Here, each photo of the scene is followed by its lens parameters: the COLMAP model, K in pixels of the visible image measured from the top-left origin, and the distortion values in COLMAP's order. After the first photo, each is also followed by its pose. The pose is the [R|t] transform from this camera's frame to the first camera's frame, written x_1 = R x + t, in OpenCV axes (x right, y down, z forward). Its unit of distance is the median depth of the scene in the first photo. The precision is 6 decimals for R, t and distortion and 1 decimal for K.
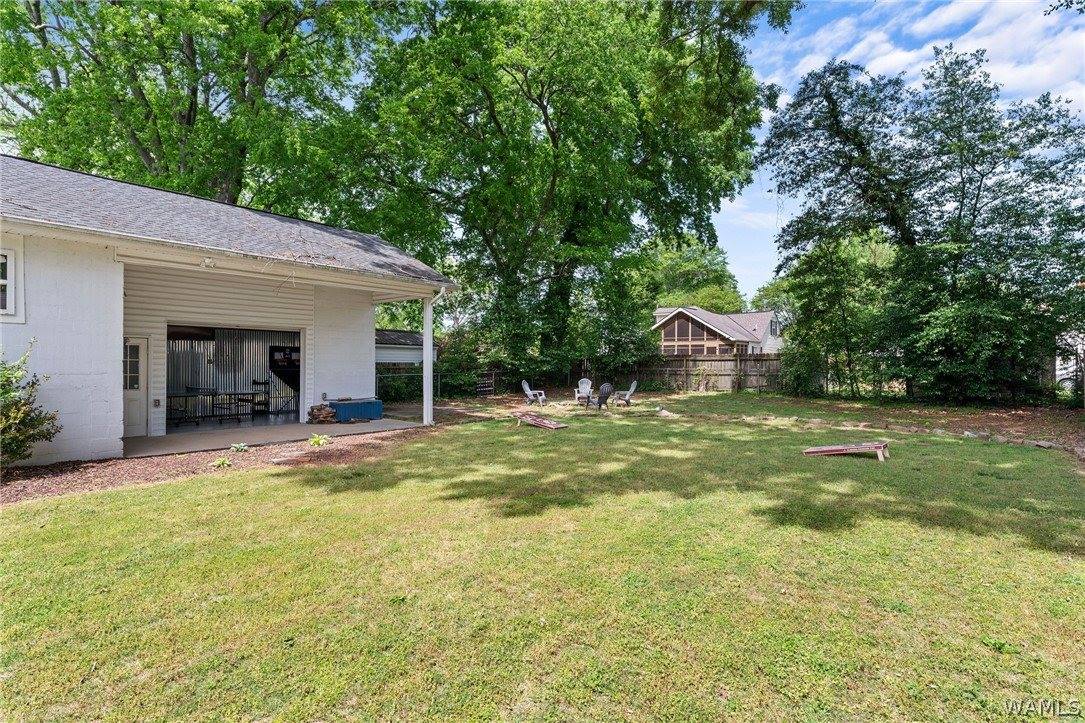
lens RADIAL K [[521.7, 0, 544.5], [0, 521.7, 366.4], [0, 0, 1]] dist [-0.005382, 0.000313]
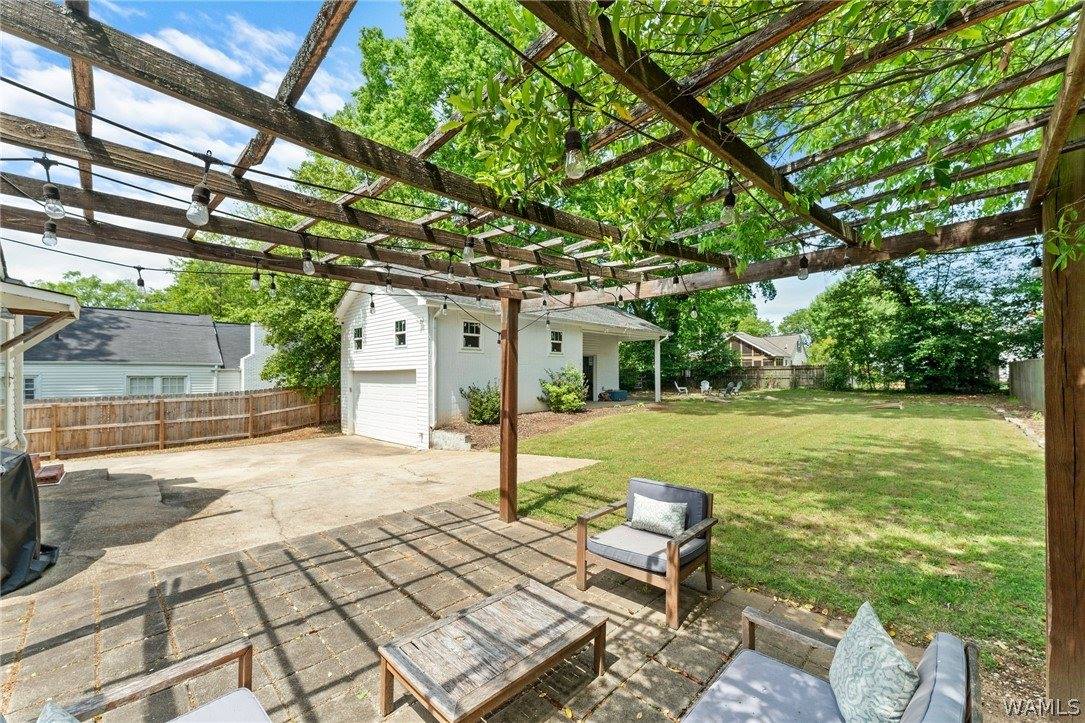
lens RADIAL K [[429.3, 0, 539.9], [0, 429.3, 369.0], [0, 0, 1]] dist [-0.003326, -0.000661]
pose [[0.996127, -0.008294, -0.087529, -0.390941], [0.006701, 0.999807, -0.018483, 0.008537], [0.087665, 0.017825, 0.995990, -0.523322]]
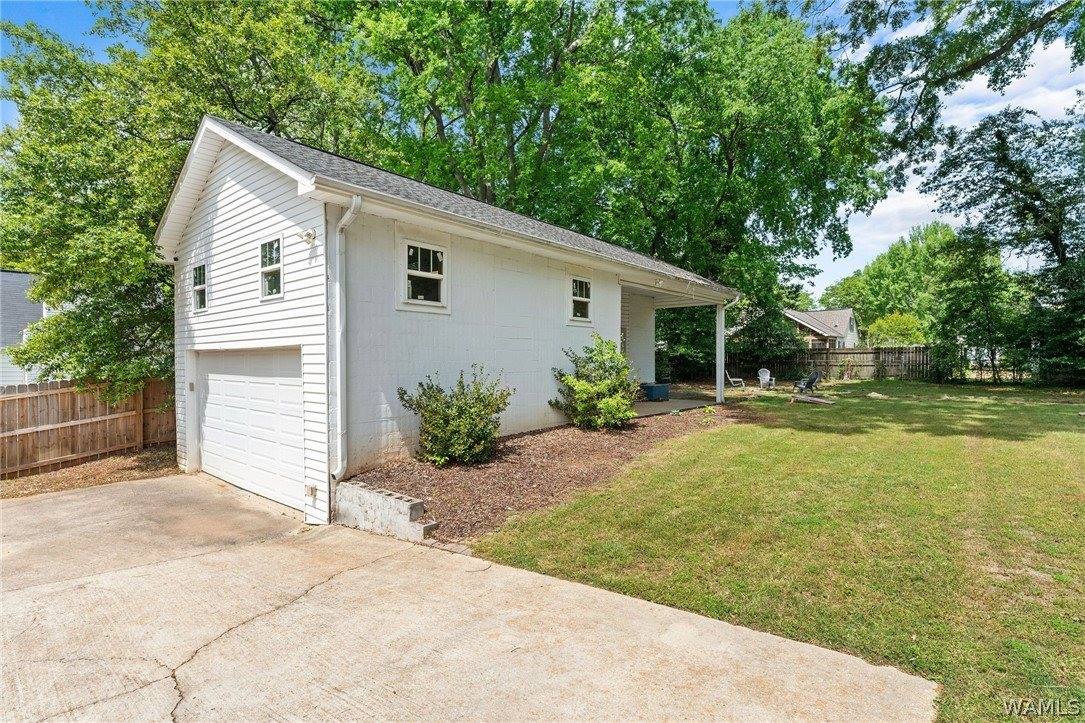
lens RADIAL K [[509.2, 0, 538.7], [0, 509.2, 367.0], [0, 0, 1]] dist [-0.001950, 0.001069]
pose [[0.999662, -0.003539, -0.025771, -0.470512], [0.003790, 0.999946, 0.009709, 0.007282], [0.025735, -0.009804, 0.999621, -0.206539]]
